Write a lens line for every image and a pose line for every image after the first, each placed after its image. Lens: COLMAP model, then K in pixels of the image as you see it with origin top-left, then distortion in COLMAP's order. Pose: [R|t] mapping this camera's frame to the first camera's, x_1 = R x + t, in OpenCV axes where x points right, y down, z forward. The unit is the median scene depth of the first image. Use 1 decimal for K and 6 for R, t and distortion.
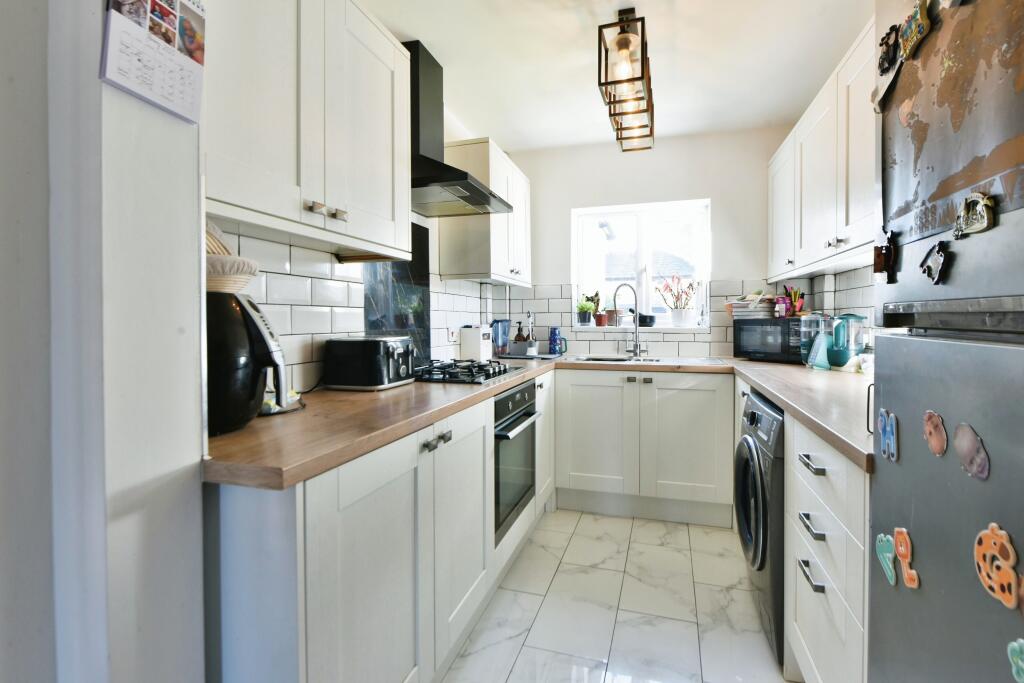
lens RADIAL K [[471.1, 0, 515.3], [0, 471.1, 327.7], [0, 0, 1]] dist [-0.003300, -0.000752]
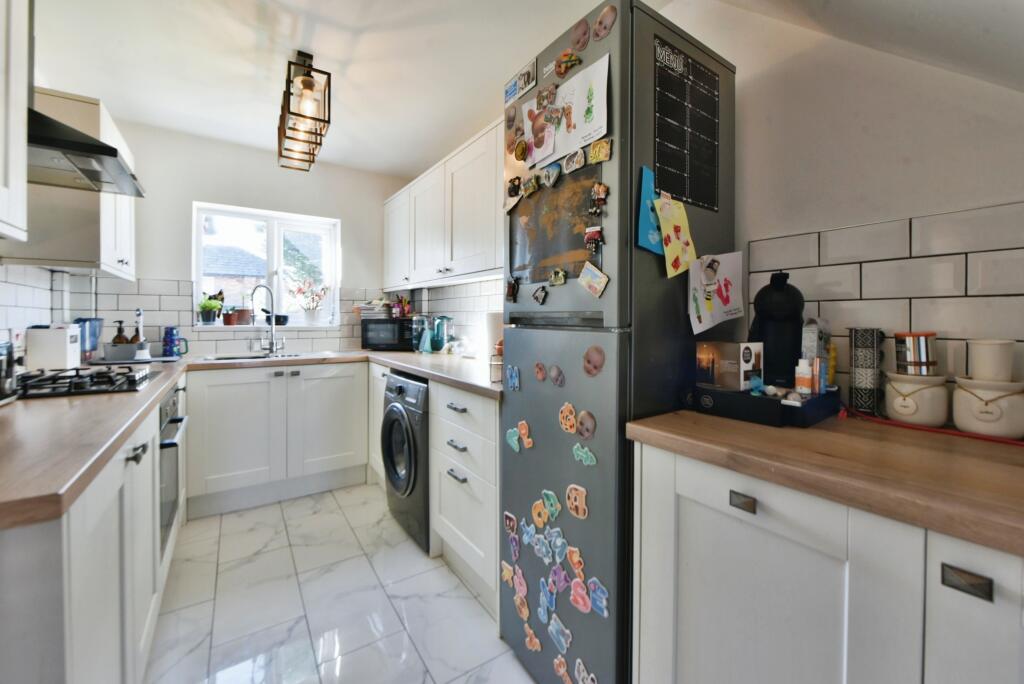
lens RADIAL K [[408.3, 0, 521.8], [0, 408.3, 322.3], [0, 0, 1]] dist [-0.002057, -0.000172]
pose [[0.627052, -0.001123, 0.778976, -0.139541], [0.008224, 0.999953, -0.005179, -0.000005], [-0.778934, 0.009654, 0.627032, -0.030539]]
